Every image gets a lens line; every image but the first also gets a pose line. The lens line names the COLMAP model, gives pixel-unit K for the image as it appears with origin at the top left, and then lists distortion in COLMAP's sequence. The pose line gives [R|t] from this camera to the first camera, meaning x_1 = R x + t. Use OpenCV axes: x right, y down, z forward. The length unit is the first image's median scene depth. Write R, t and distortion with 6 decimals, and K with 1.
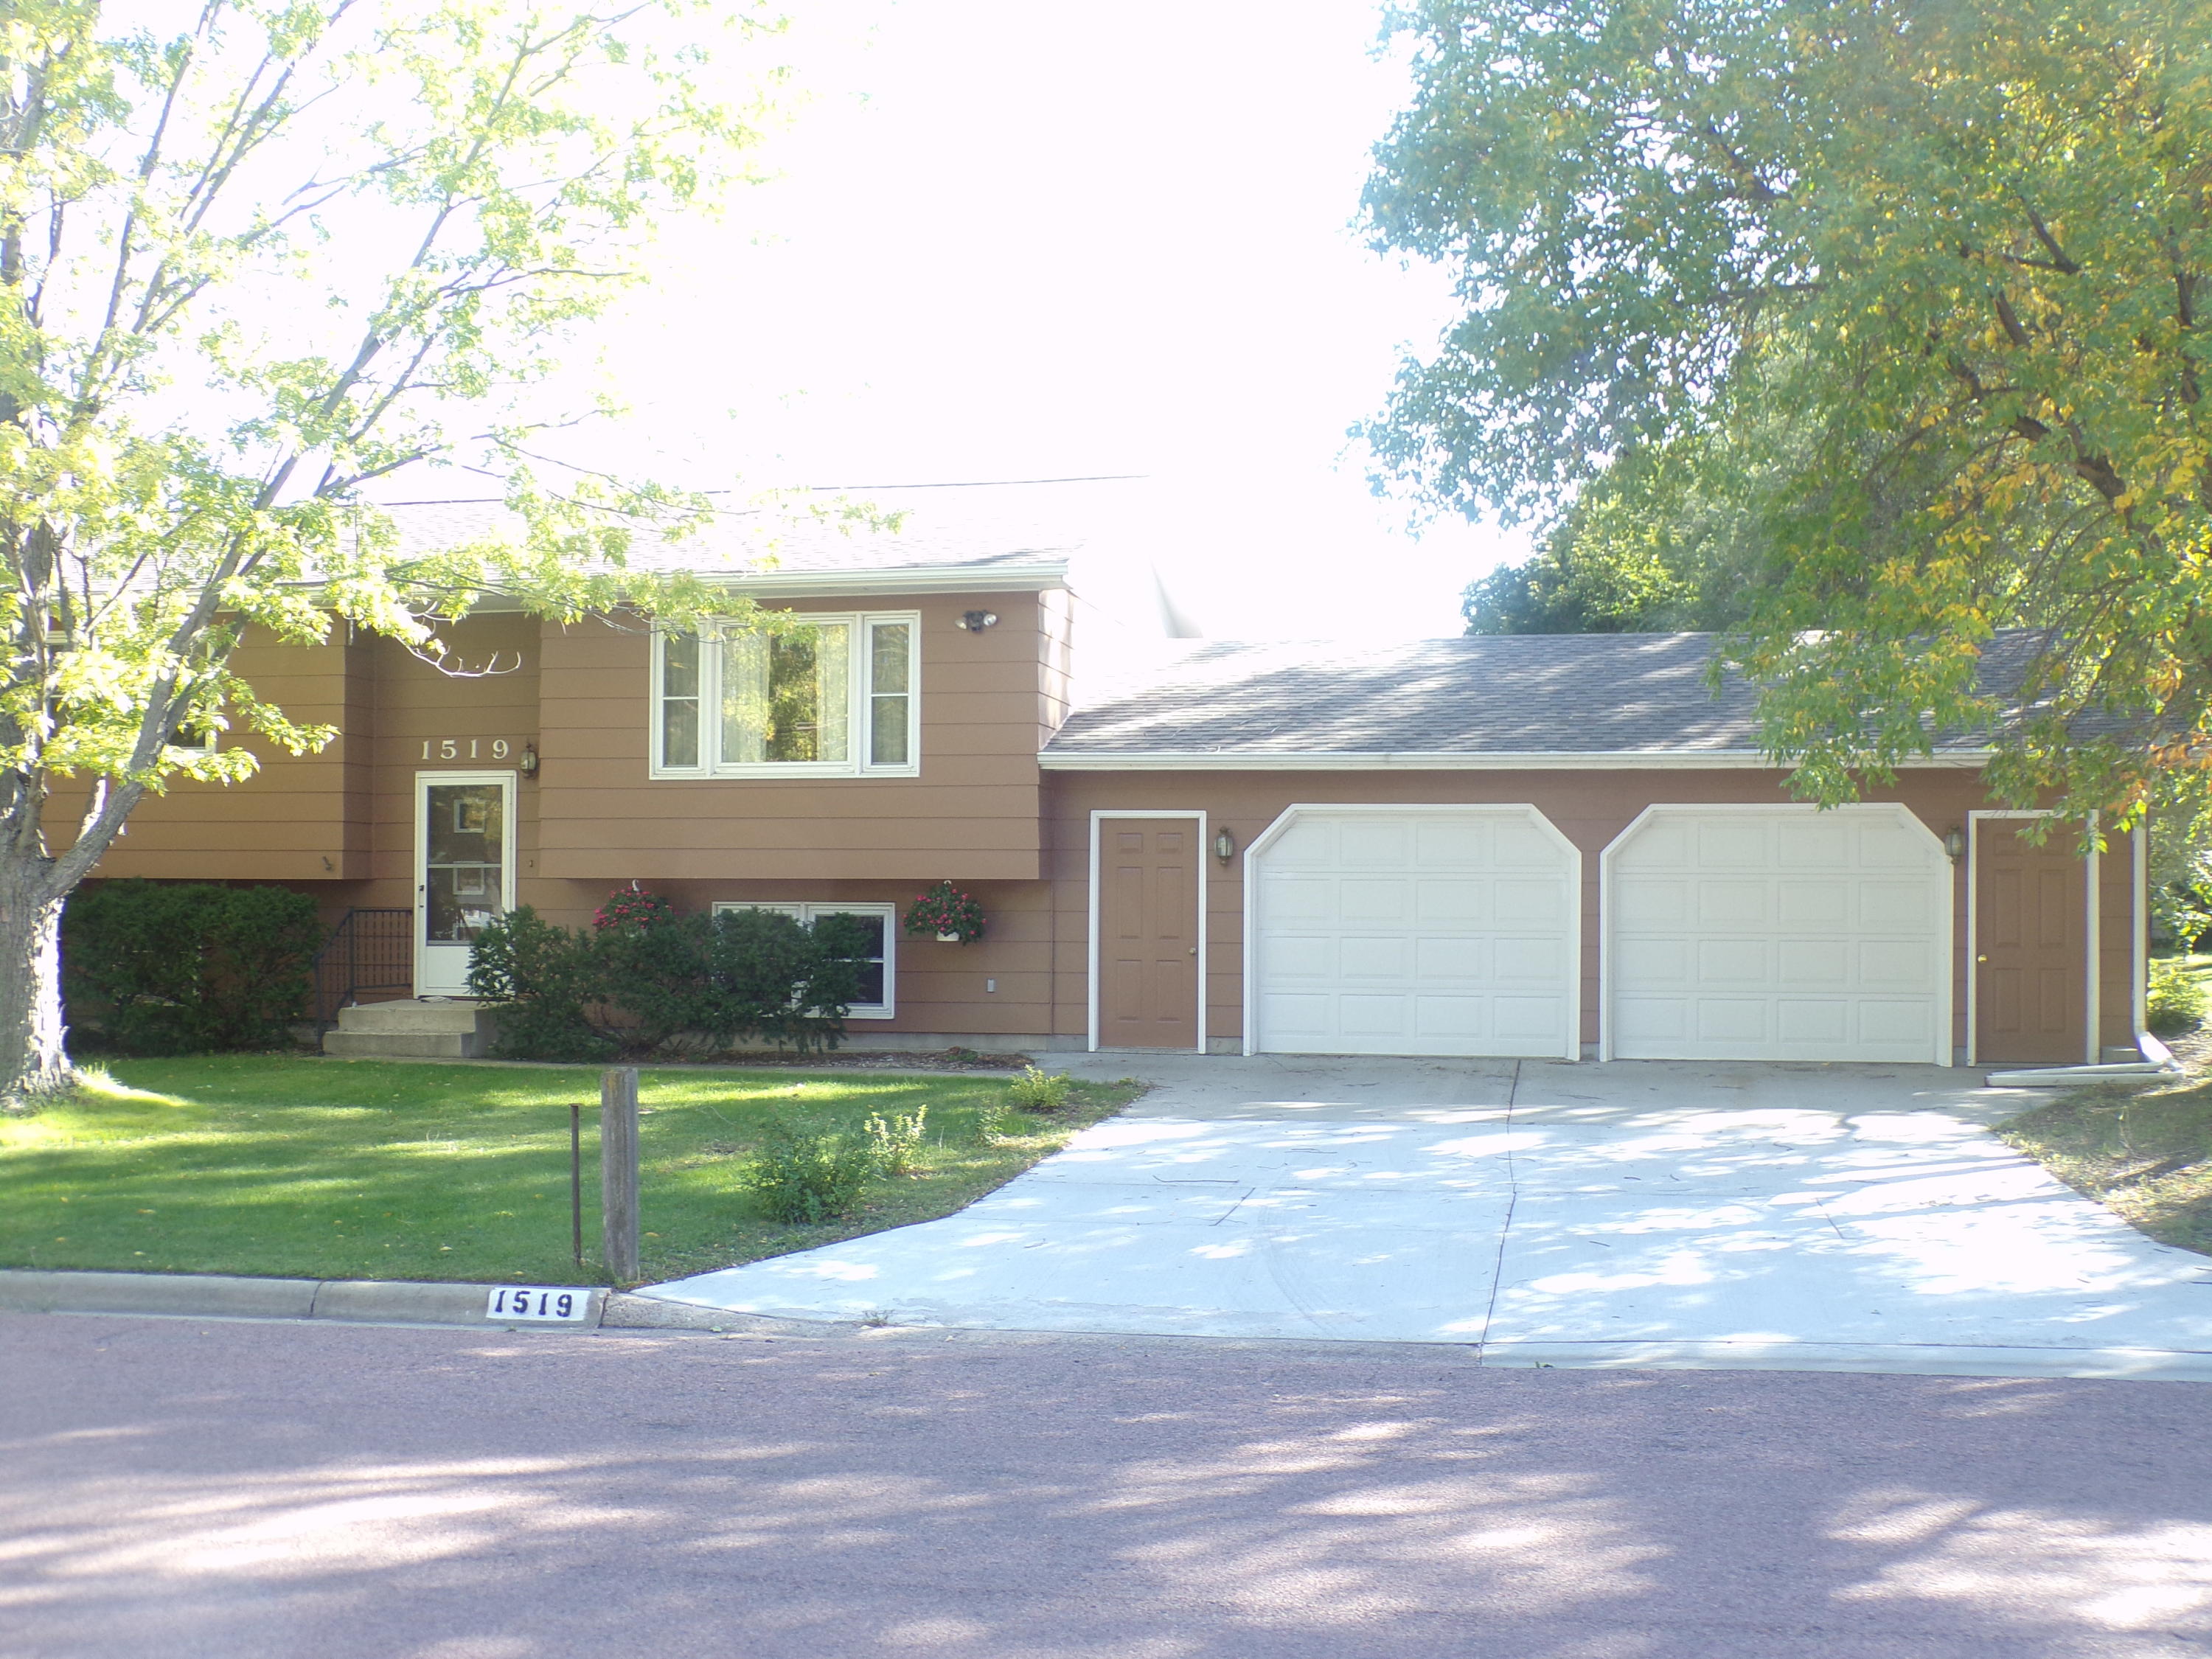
lens RADIAL K [[2461.4, 0, 1106.0], [0, 2461.4, 829.5], [0, 0, 1]] dist [-0.221142, 0.326447]
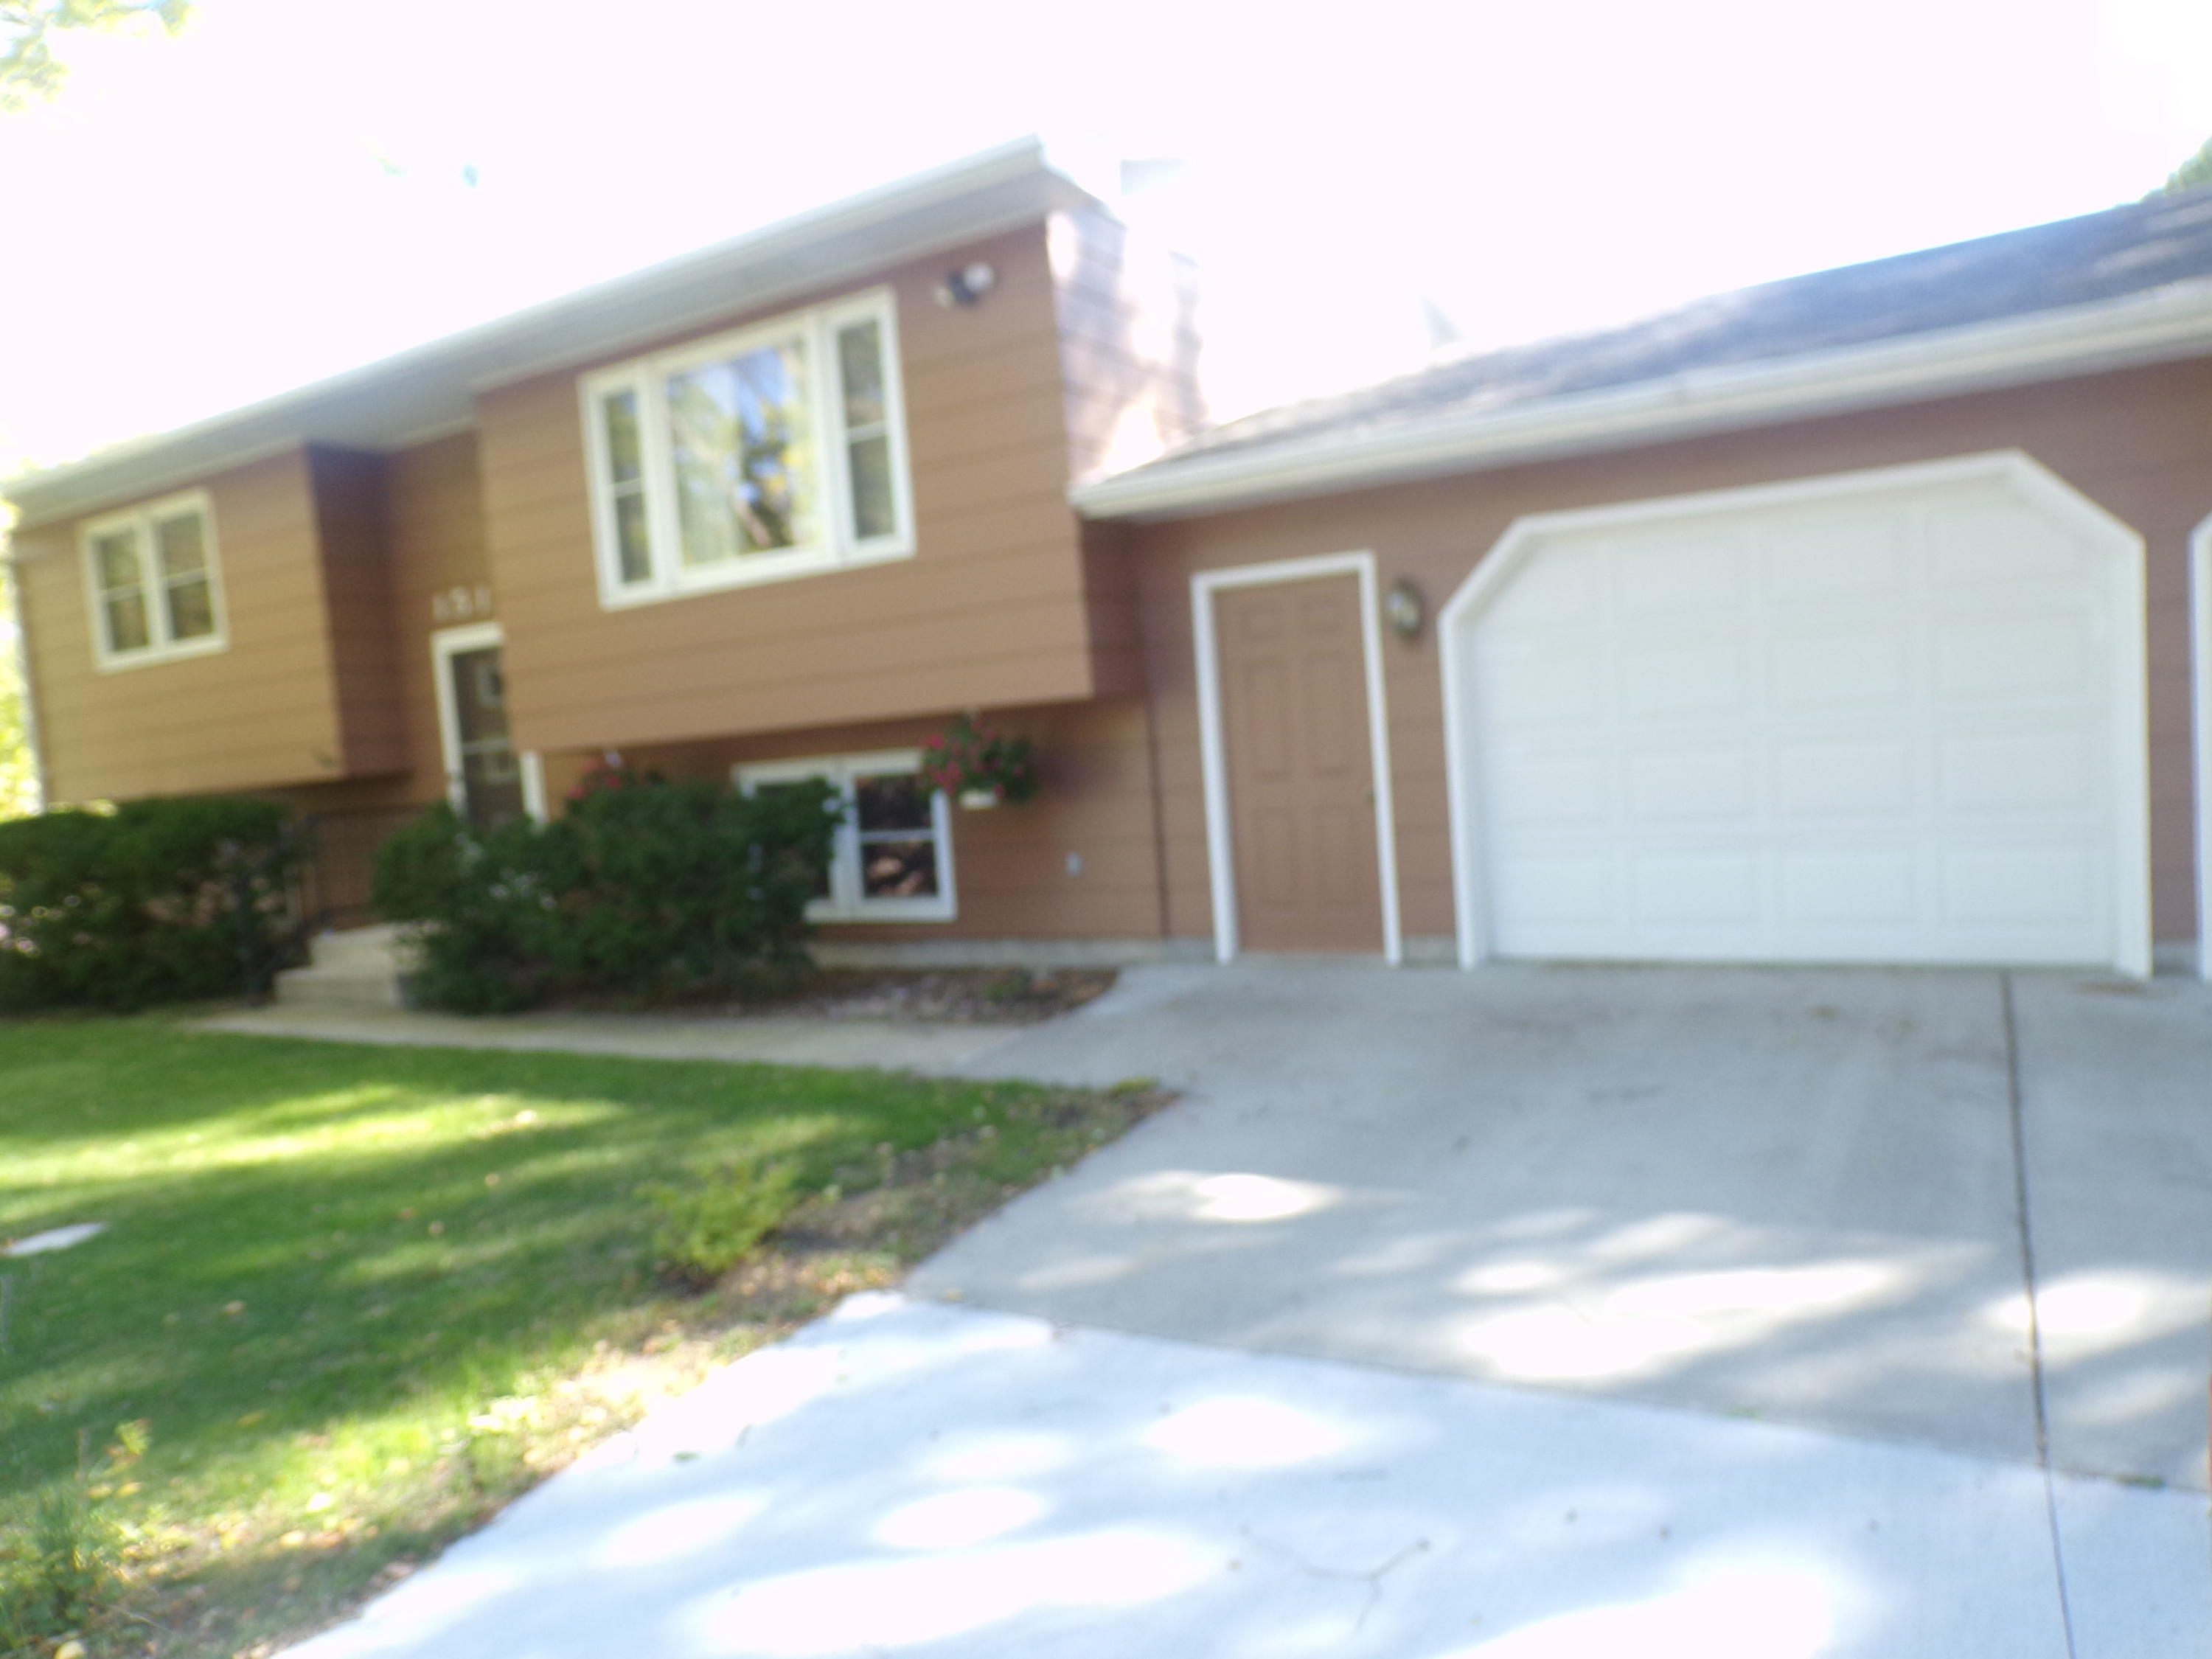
lens RADIAL K [[1412.8, 0, 1106.0], [0, 1412.8, 829.5], [0, 0, 1]] dist [-0.031366, 0.000160]
pose [[0.943679, -0.059401, -0.325486, 0.086929], [0.092028, 0.992056, 0.085767, 0.023039], [0.317806, -0.110890, 0.941649, 0.660877]]
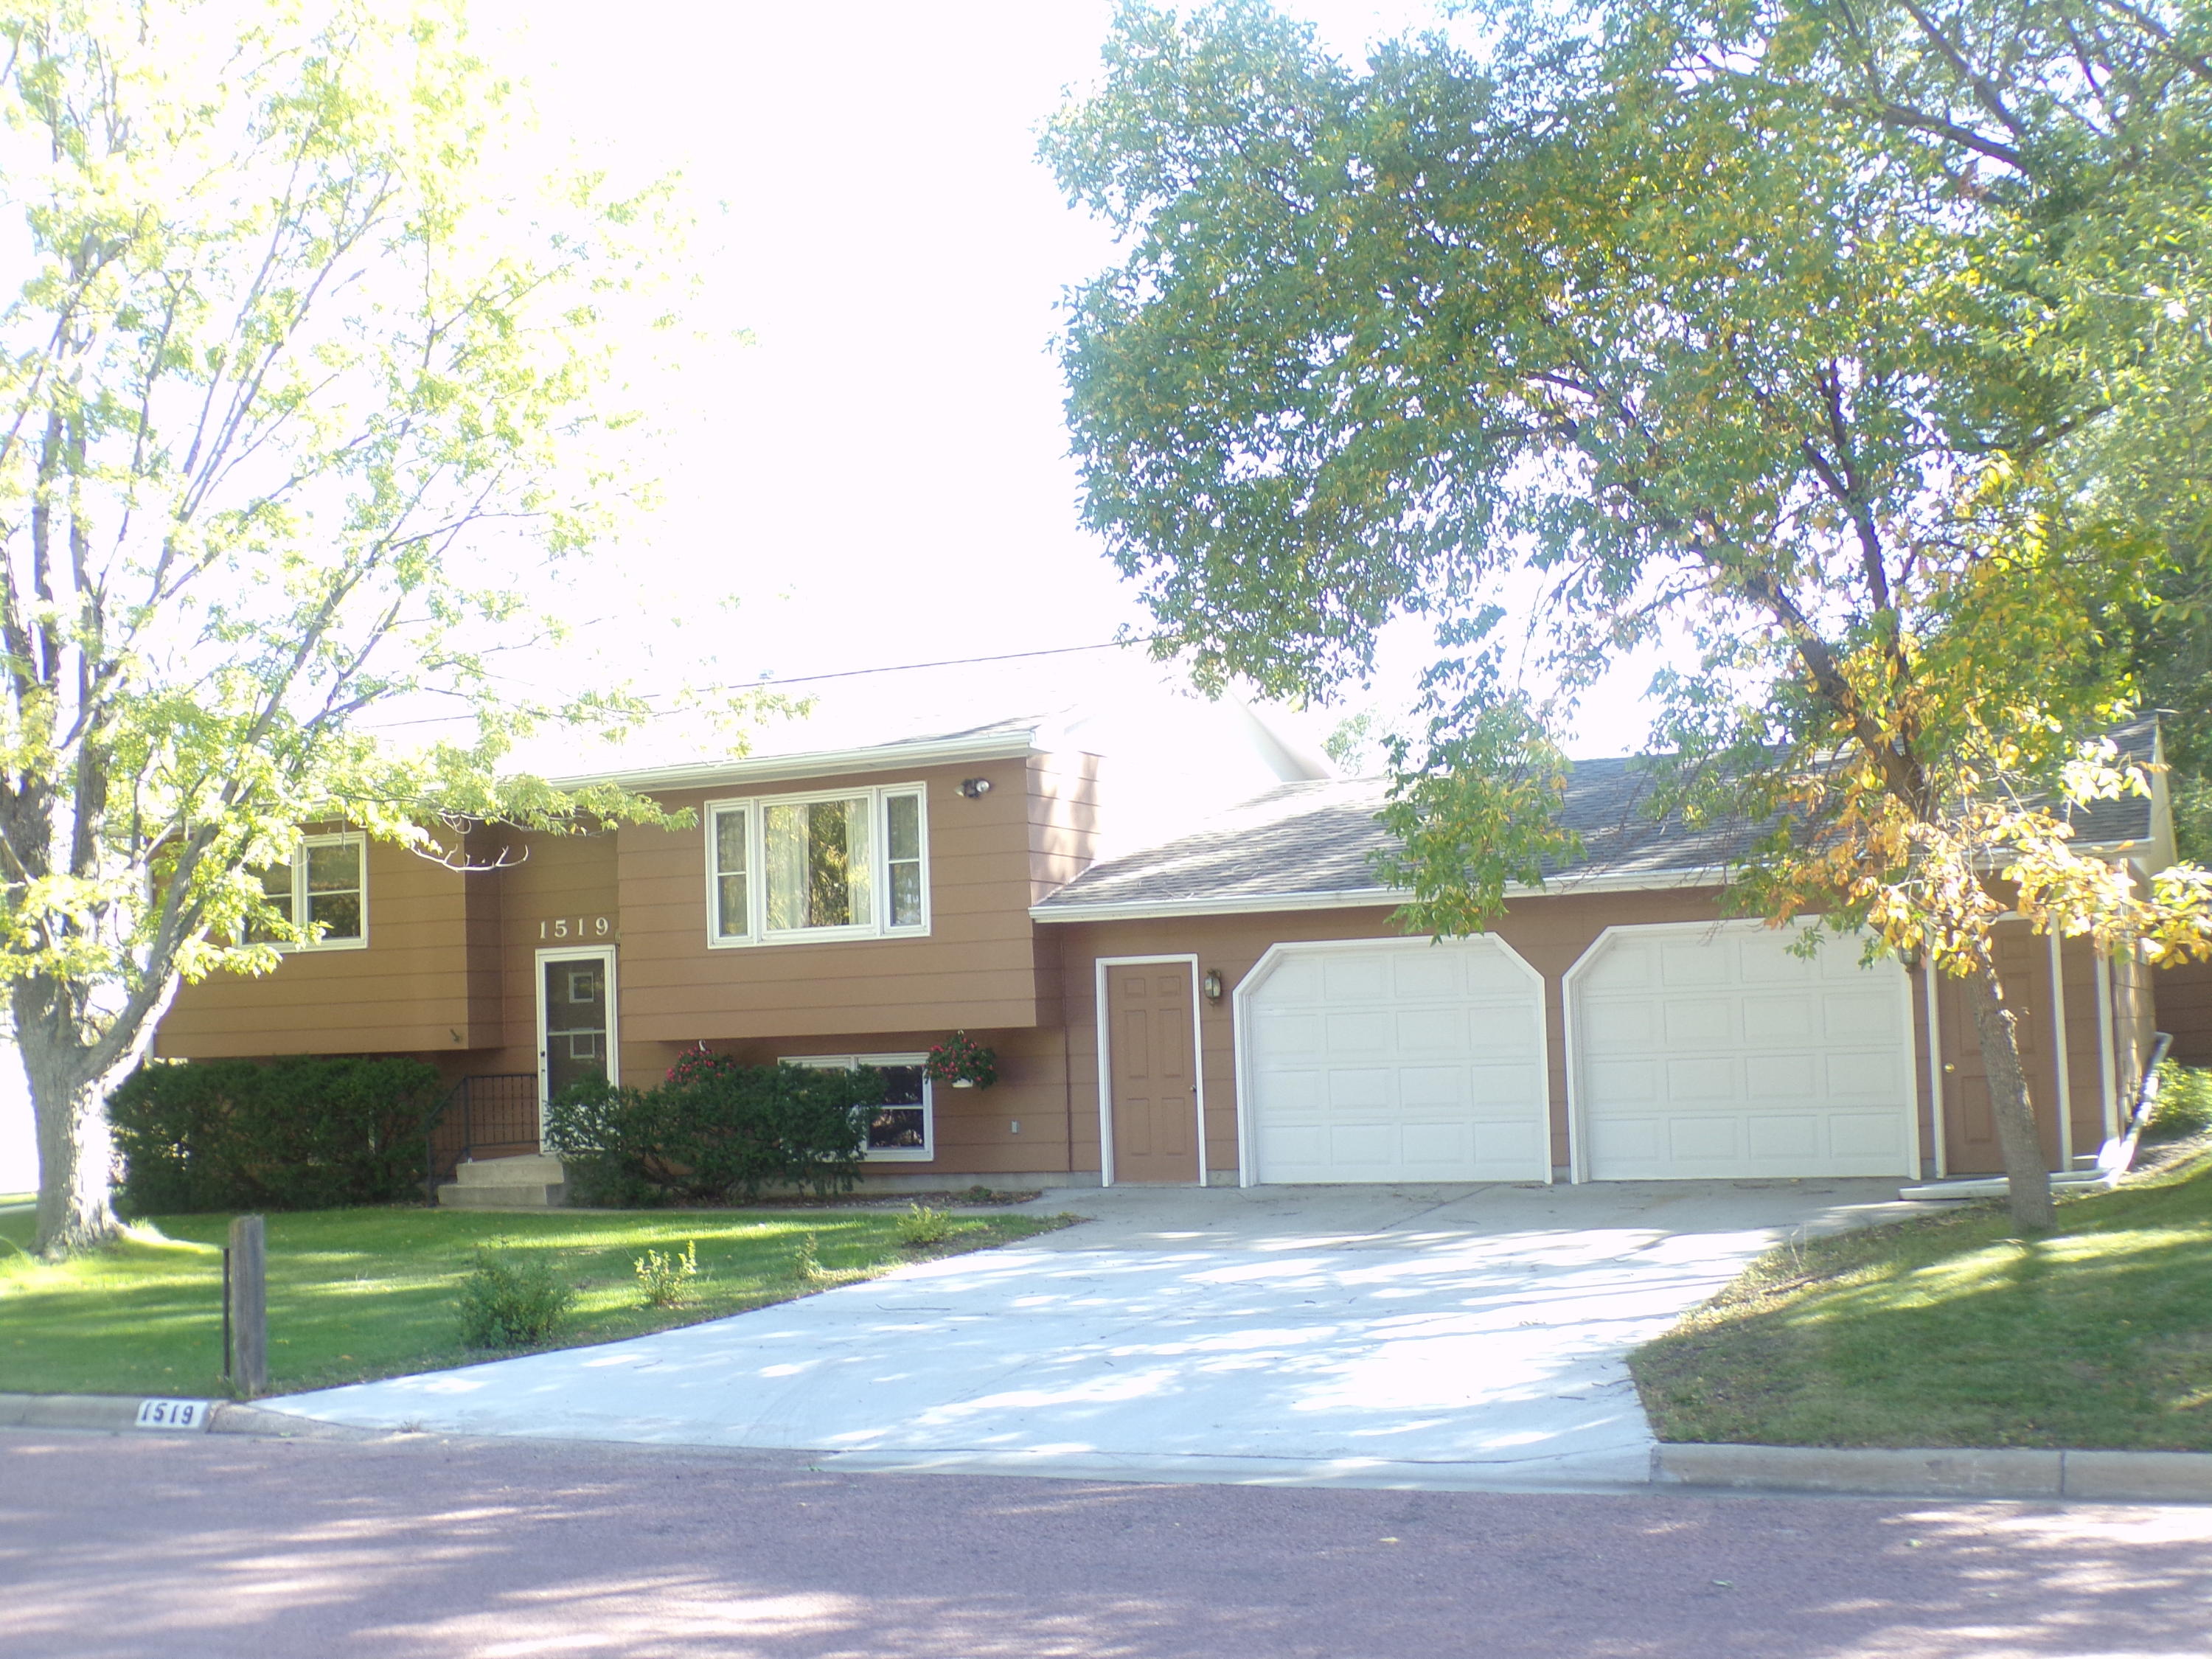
lens RADIAL K [[2461.4, 0, 1106.0], [0, 2461.4, 829.5], [0, 0, 1]] dist [-0.221142, 0.326447]
pose [[0.969011, -0.060500, -0.239496, 0.259064], [0.048050, 0.997189, -0.057489, -0.002217], [0.242301, 0.044200, 0.969194, -0.027502]]
